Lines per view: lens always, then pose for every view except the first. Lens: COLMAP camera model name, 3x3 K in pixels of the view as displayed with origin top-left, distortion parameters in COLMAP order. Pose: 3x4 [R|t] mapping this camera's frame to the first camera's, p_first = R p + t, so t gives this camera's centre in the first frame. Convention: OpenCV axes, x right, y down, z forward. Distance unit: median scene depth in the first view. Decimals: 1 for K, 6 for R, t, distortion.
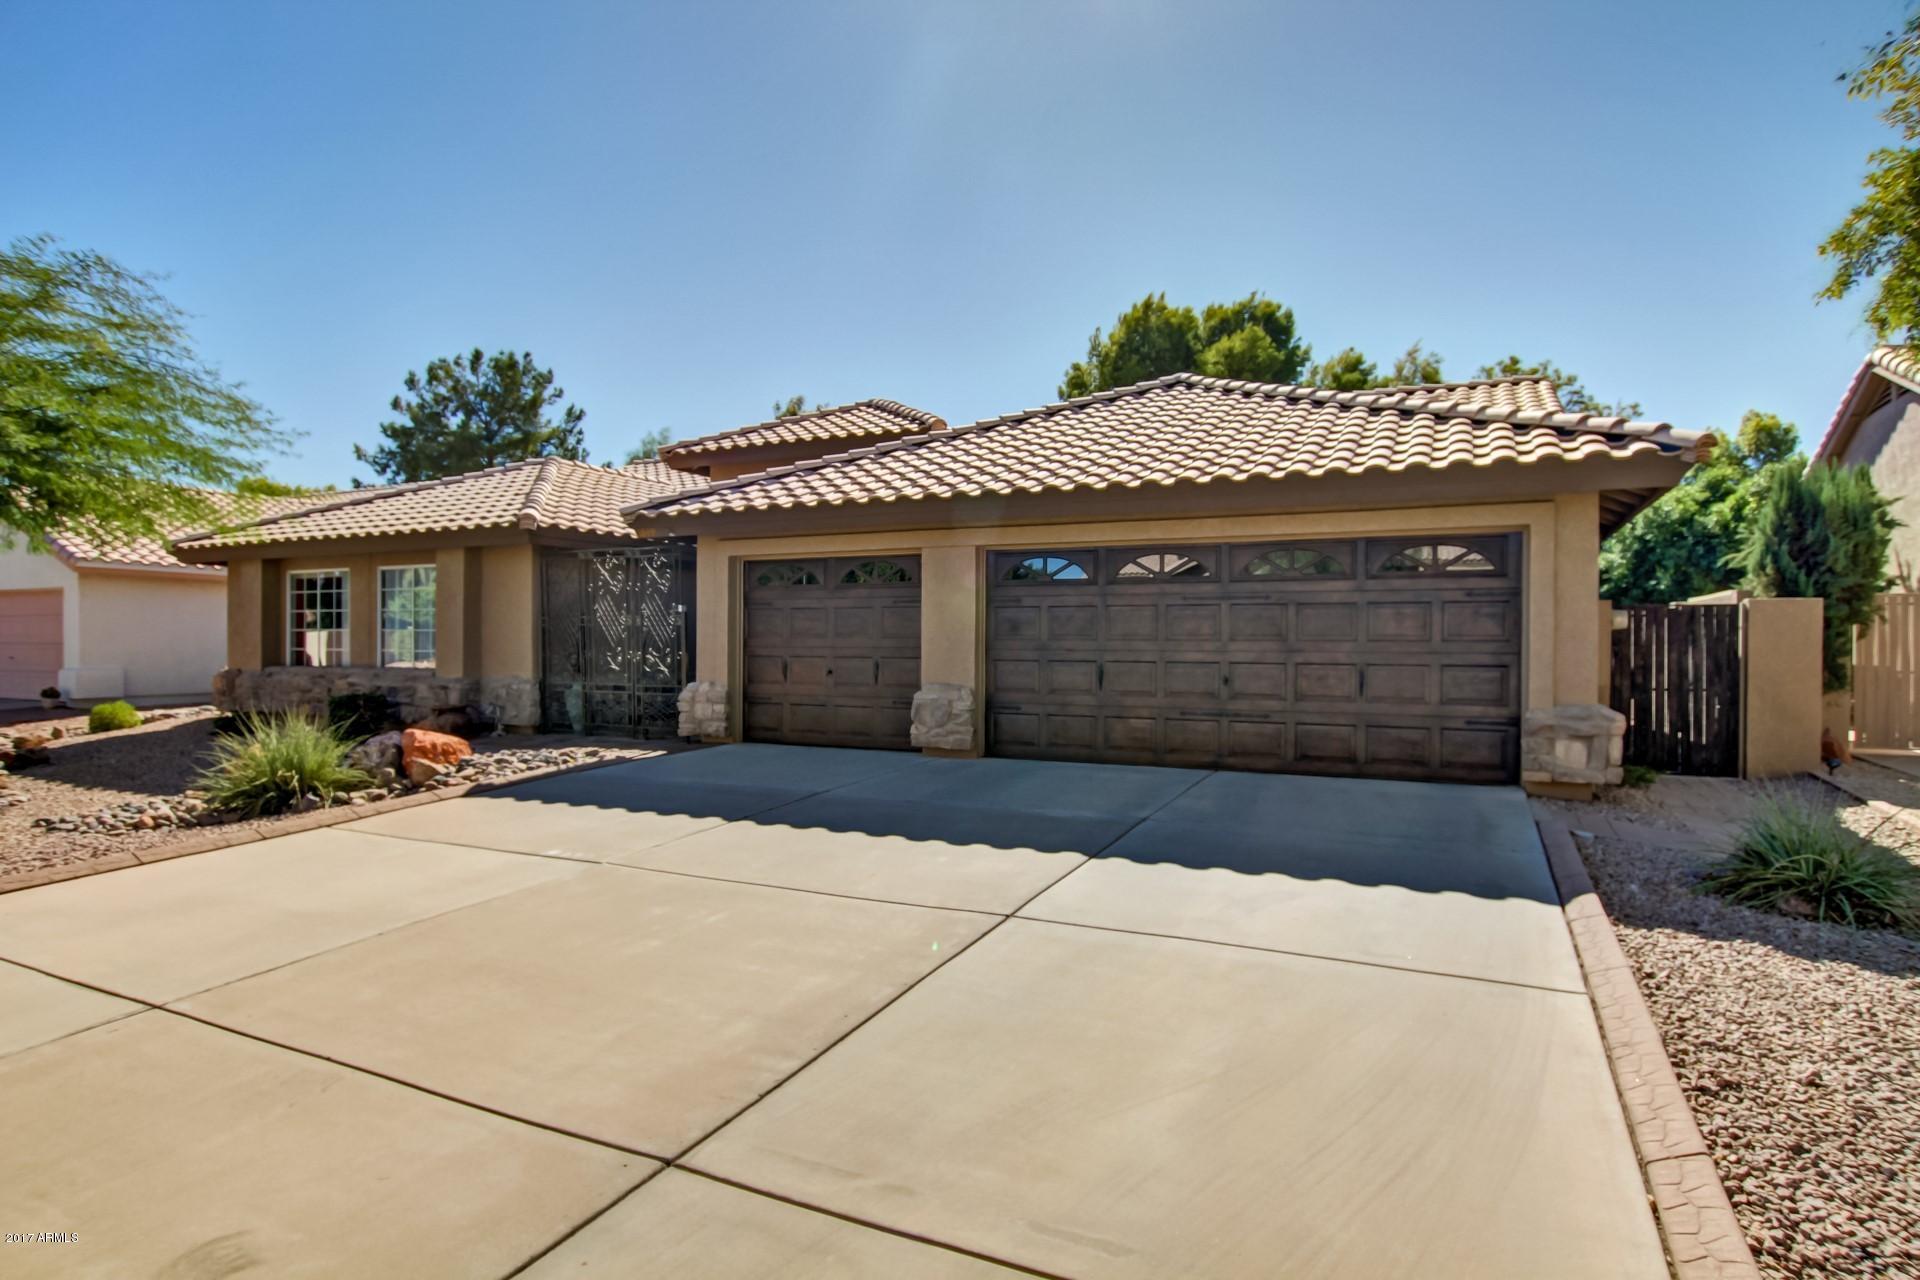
lens RADIAL K [[1027.5, 0, 960.0], [0, 1027.5, 640.0], [0, 0, 1]] dist [-0.050840, -0.000035]
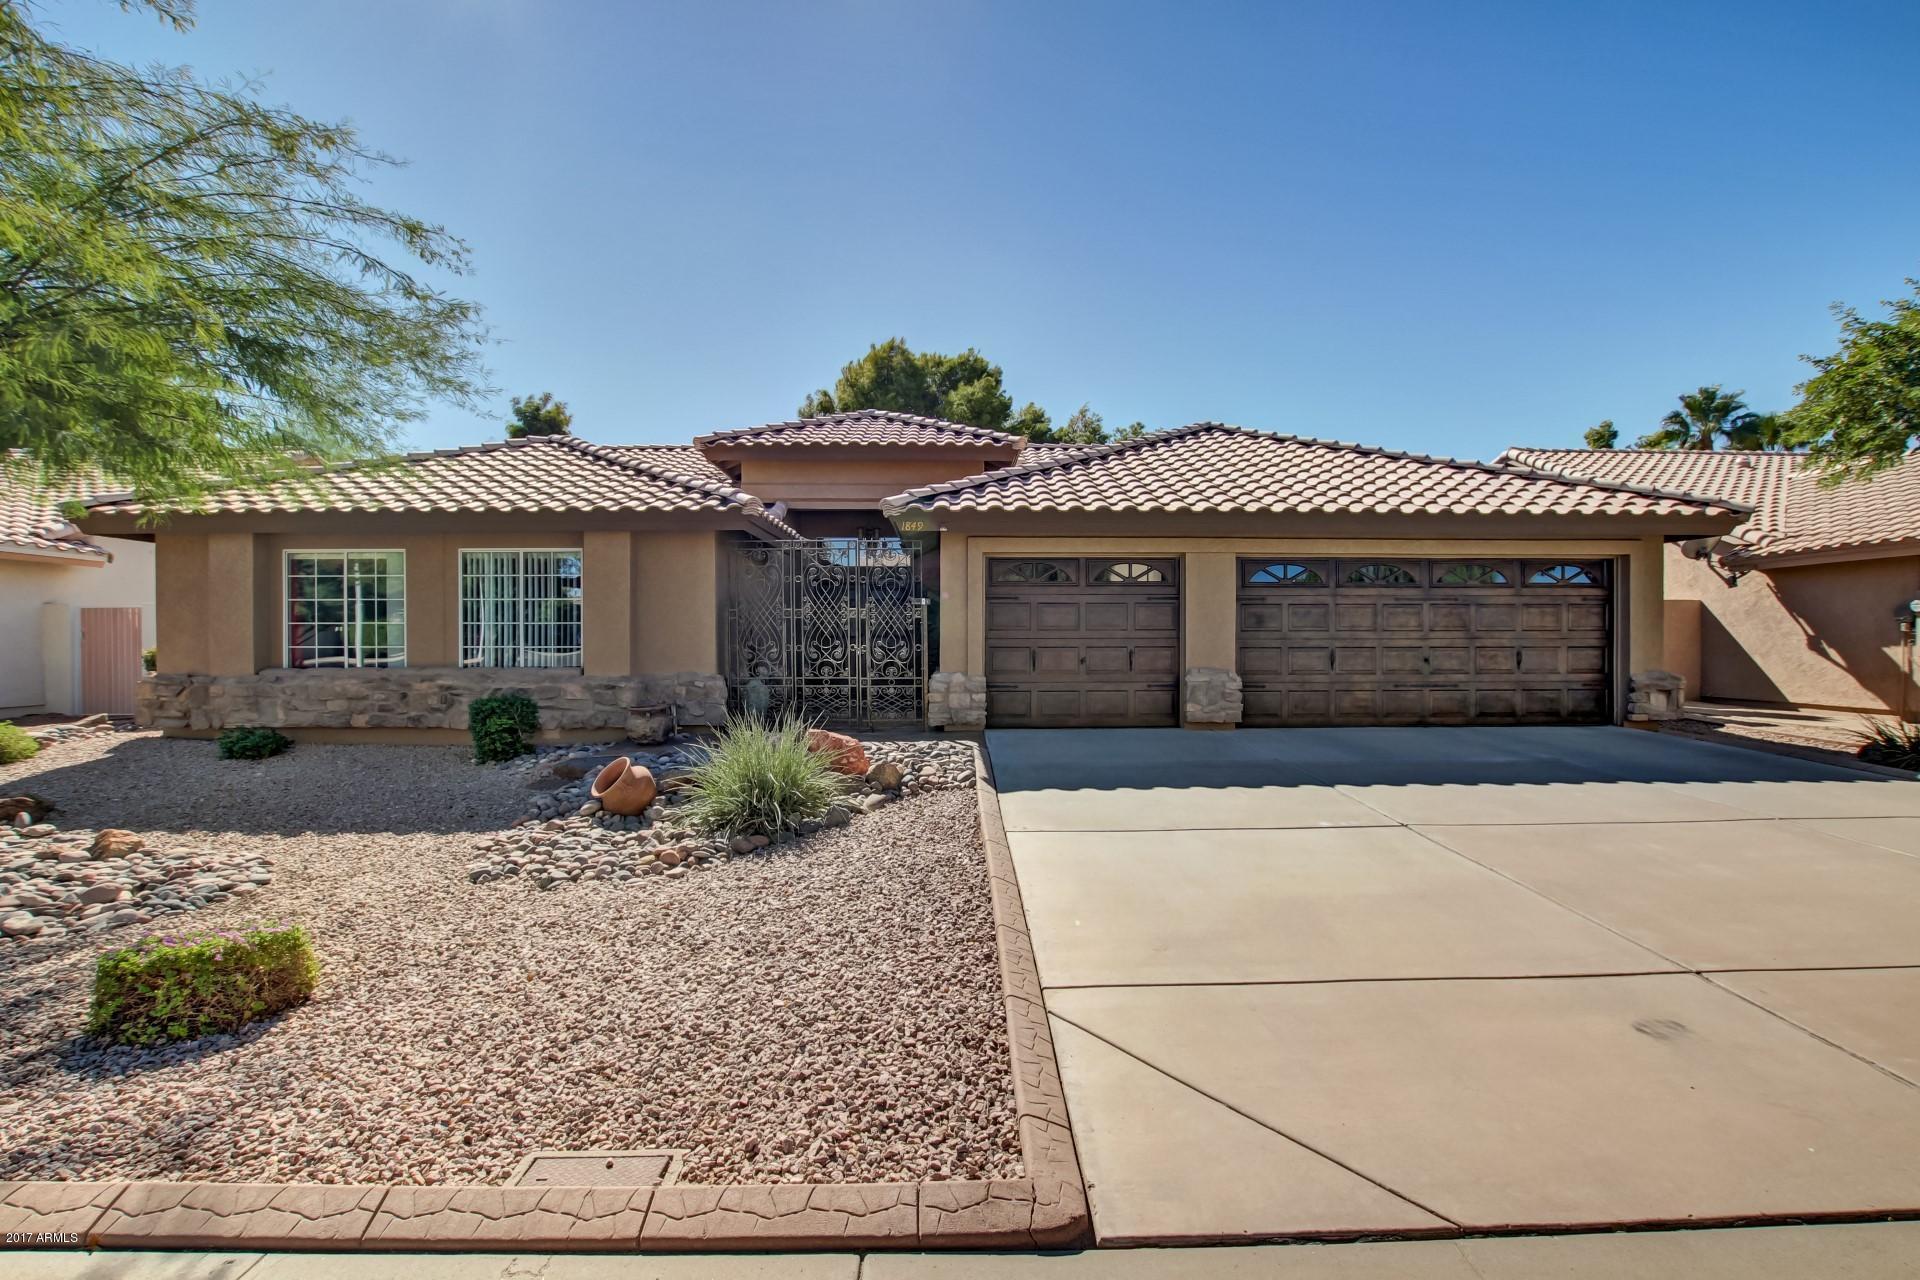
lens RADIAL K [[904.4, 0, 960.0], [0, 904.4, 640.0], [0, 0, 1]] dist [-0.047392, 0.000636]
pose [[0.896168, -0.004484, 0.443693, -0.769312], [0.004639, 0.999989, 0.000737, 0.008136], [-0.443692, 0.001398, 0.896178, 0.204449]]
